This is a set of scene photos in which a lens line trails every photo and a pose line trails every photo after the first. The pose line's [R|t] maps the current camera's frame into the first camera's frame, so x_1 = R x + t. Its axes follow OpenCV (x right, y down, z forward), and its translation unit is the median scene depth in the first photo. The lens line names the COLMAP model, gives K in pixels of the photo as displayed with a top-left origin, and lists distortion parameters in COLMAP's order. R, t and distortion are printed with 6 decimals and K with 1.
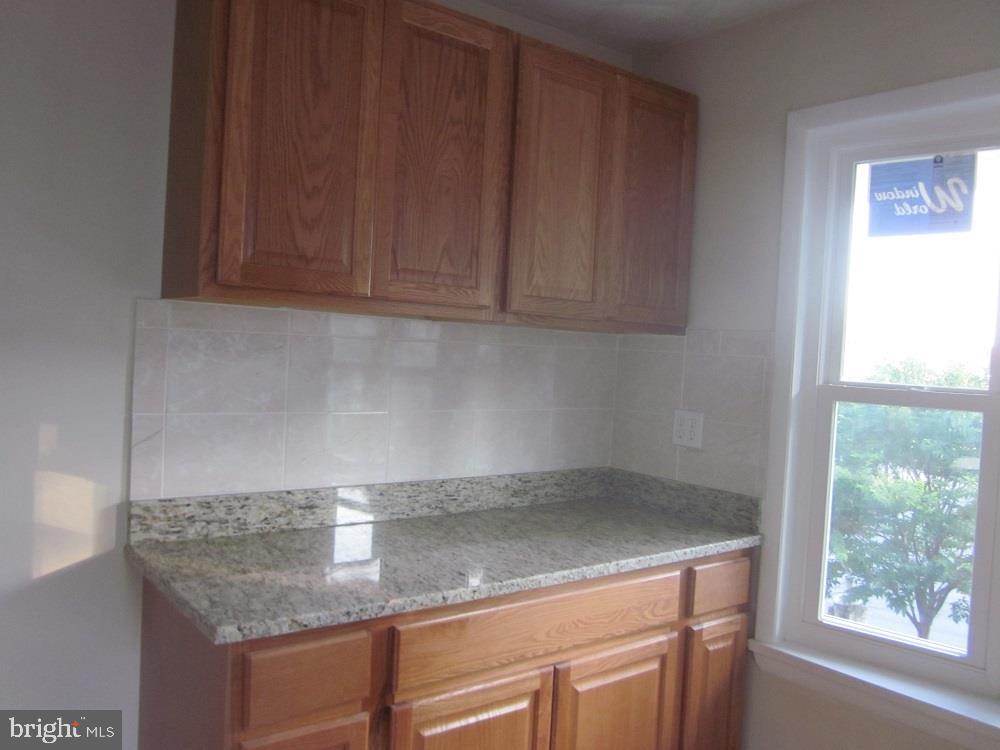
lens RADIAL K [[832.4, 0, 495.7], [0, 832.4, 374.0], [0, 0, 1]] dist [-0.041219, 0.011986]
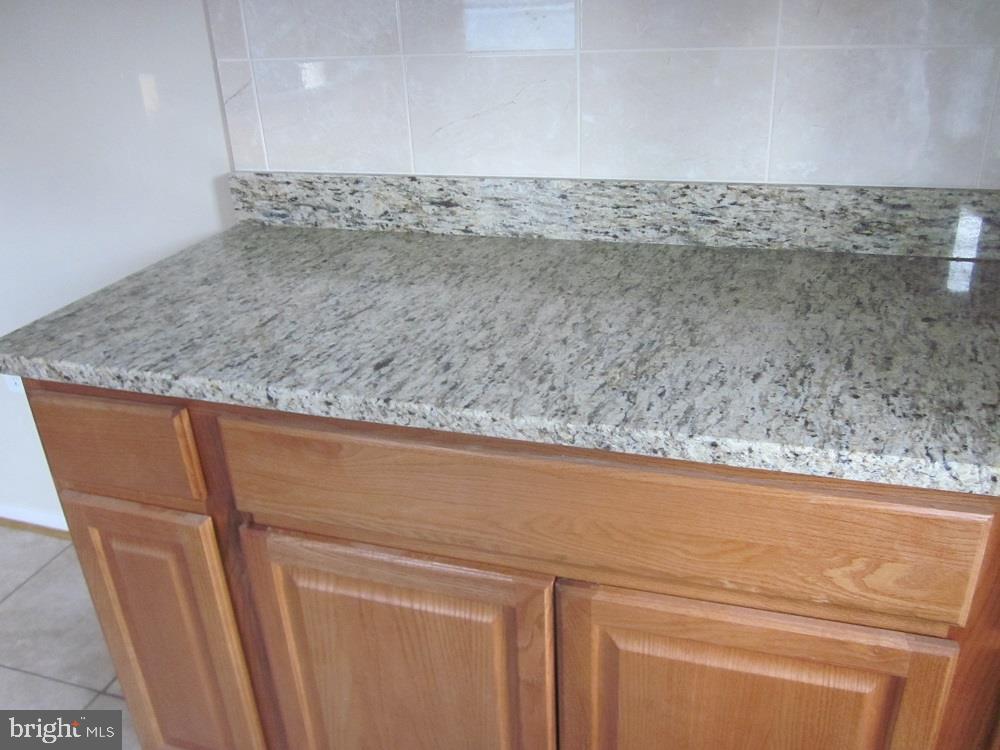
lens RADIAL K [[832.4, 0, 500.1], [0, 832.4, 370.6], [0, 0, 1]] dist [-0.041219, 0.011986]
pose [[0.560729, 0.283788, -0.777848, 0.375703], [0.044801, 0.927656, 0.370740, 0.039895], [0.826786, -0.242733, 0.507450, 0.687445]]
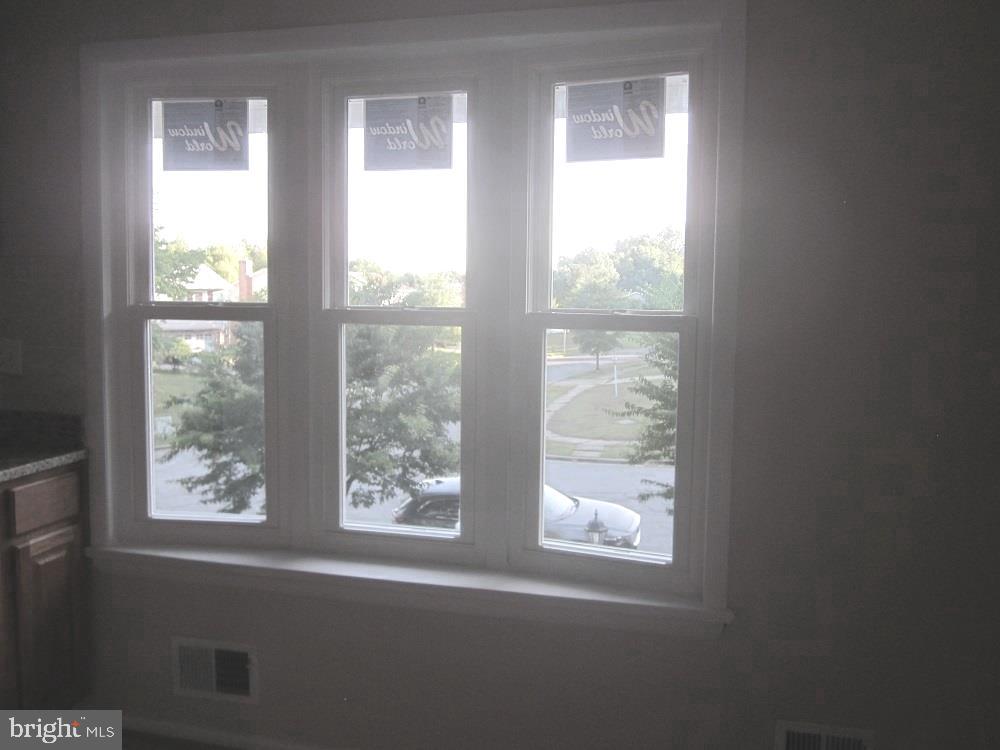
lens RADIAL K [[832.4, 0, 503.0], [0, 832.4, 373.2], [0, 0, 1]] dist [-0.041219, 0.011986]
pose [[0.794447, -0.092629, 0.600228, 0.124212], [0.040490, 0.994180, 0.099834, 0.013577], [-0.605982, -0.055009, 0.793574, -0.167562]]
